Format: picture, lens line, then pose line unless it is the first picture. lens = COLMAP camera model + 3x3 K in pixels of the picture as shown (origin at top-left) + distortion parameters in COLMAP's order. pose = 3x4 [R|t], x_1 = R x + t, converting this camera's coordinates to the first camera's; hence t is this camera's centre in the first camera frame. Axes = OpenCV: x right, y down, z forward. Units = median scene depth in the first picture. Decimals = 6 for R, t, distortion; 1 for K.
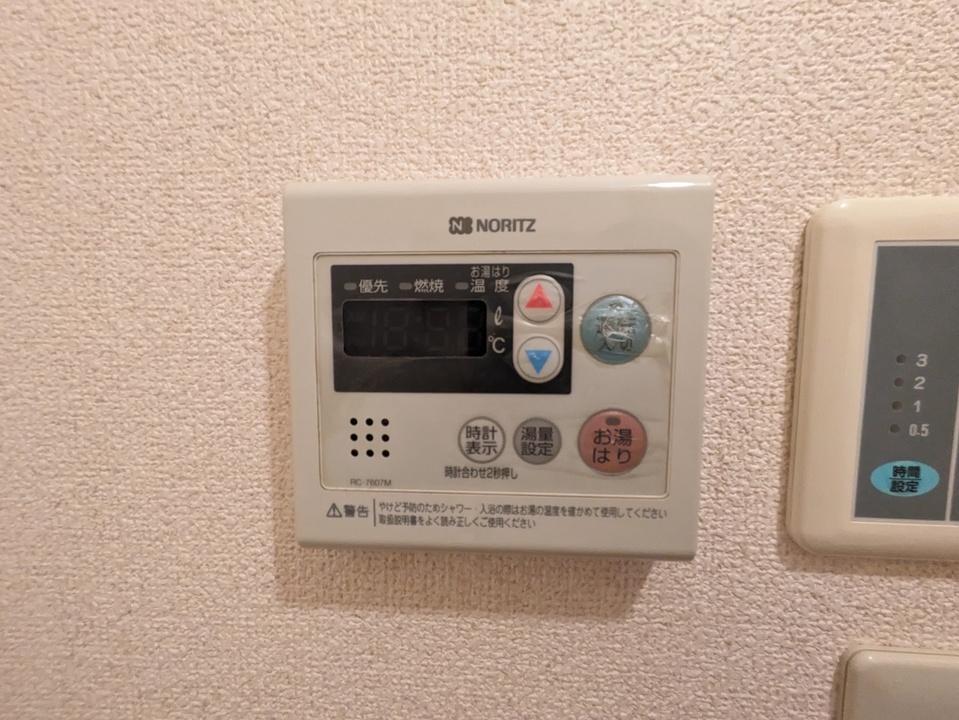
lens RADIAL K [[379.1, 0, 479.5], [0, 379.1, 360.0], [0, 0, 1]] dist [-0.002360, 0.000319]
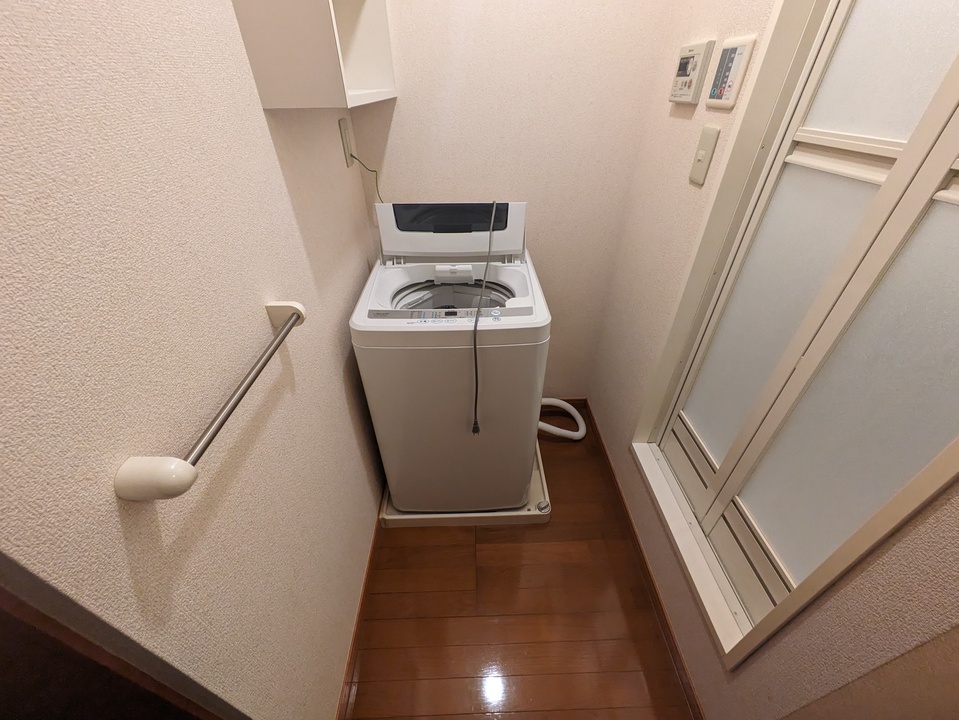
lens RADIAL K [[379.1, 0, 479.5], [0, 379.1, 360.0], [0, 0, 1]] dist [-0.002360, 0.000319]
pose [[0.092931, 0.586543, -0.804569, 8.604942], [-0.068712, 0.809917, 0.582505, 0.522229], [0.993299, 0.001150, 0.115569, -3.781685]]
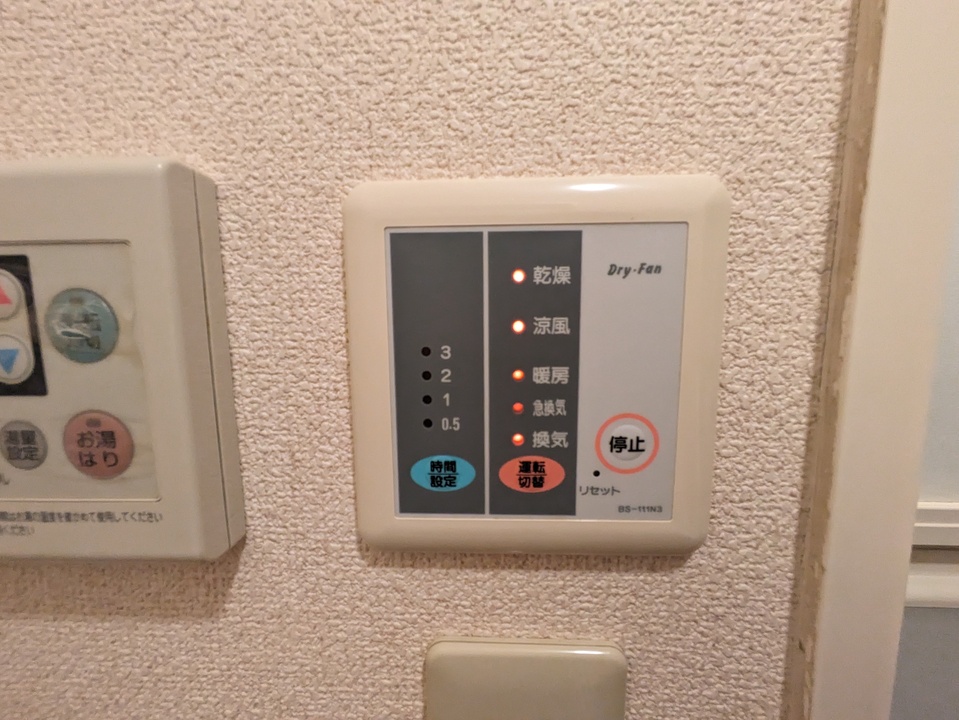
lens RADIAL K [[379.1, 0, 479.5], [0, 379.1, 360.0], [0, 0, 1]] dist [-0.002360, 0.000319]
pose [[0.999387, -0.017597, 0.030279, 1.135379], [0.016297, 0.998956, 0.042685, -0.018044], [-0.030998, -0.042166, 0.998630, 0.029981]]
